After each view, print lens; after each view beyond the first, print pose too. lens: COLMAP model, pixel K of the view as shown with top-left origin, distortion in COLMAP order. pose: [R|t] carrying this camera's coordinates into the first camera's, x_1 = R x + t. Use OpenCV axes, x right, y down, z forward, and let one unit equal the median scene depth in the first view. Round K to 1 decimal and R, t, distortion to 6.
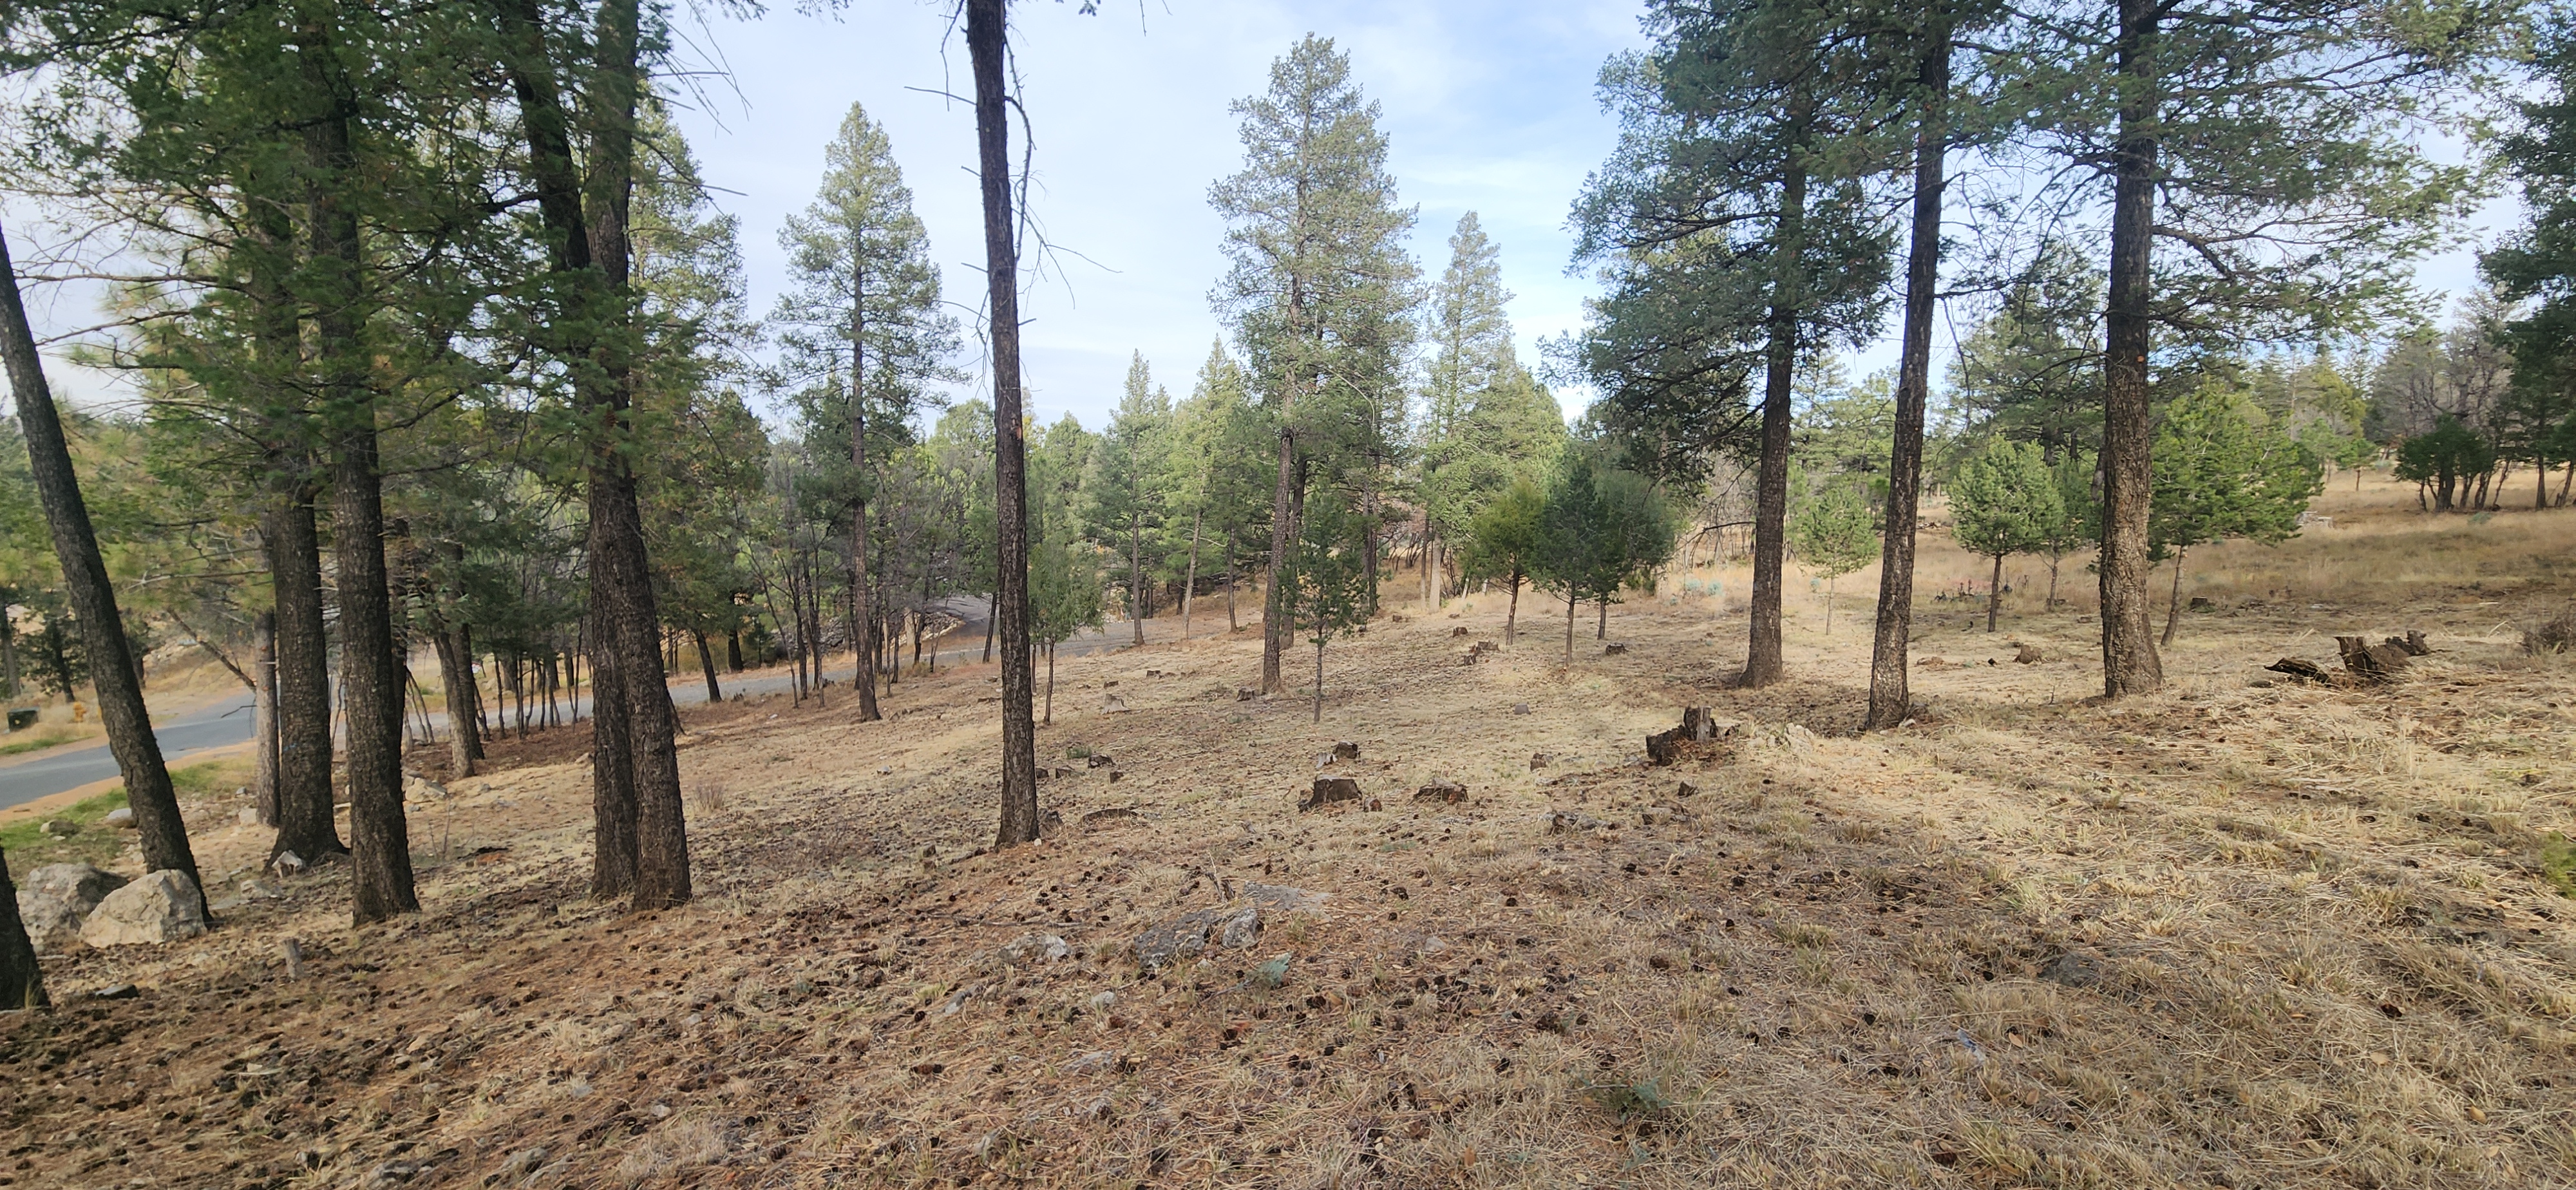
lens RADIAL K [[1065.6, 0, 1290.3], [0, 1065.6, 604.6], [0, 0, 1]] dist [0.009144, -0.005324]
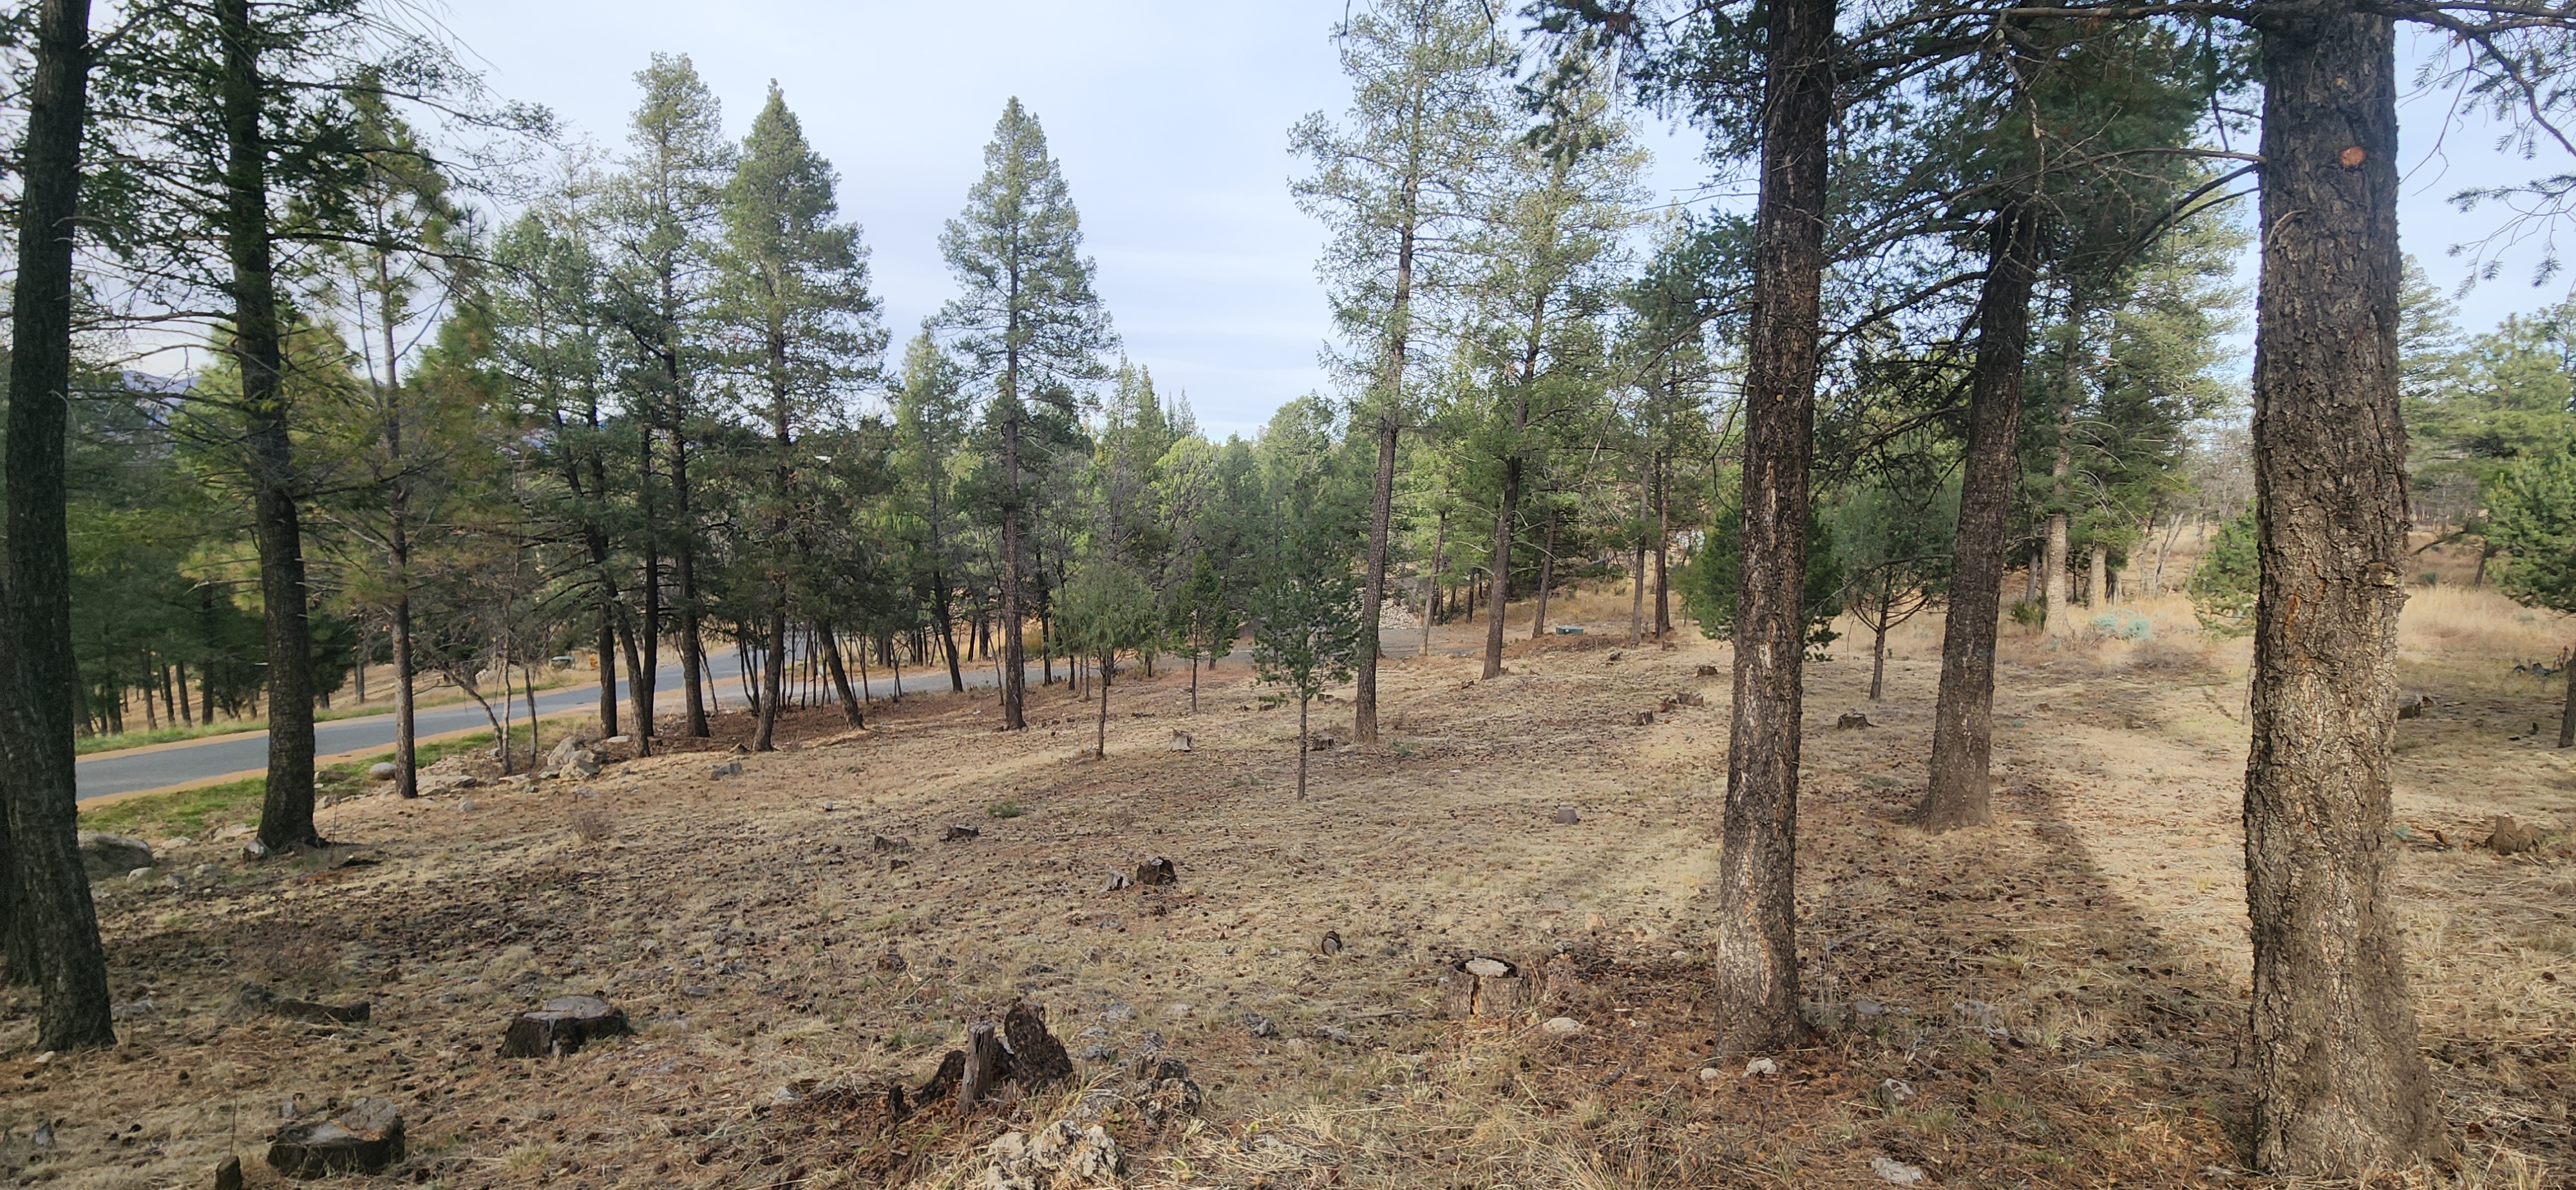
lens RADIAL K [[1065.6, 0, 1290.3], [0, 1065.6, 604.6], [0, 0, 1]] dist [0.009144, -0.005324]
pose [[0.916717, 0.042344, -0.397286, 0.236163], [-0.037906, 0.999100, 0.019022, -0.036305], [0.397735, -0.002378, 0.917497, 0.208999]]
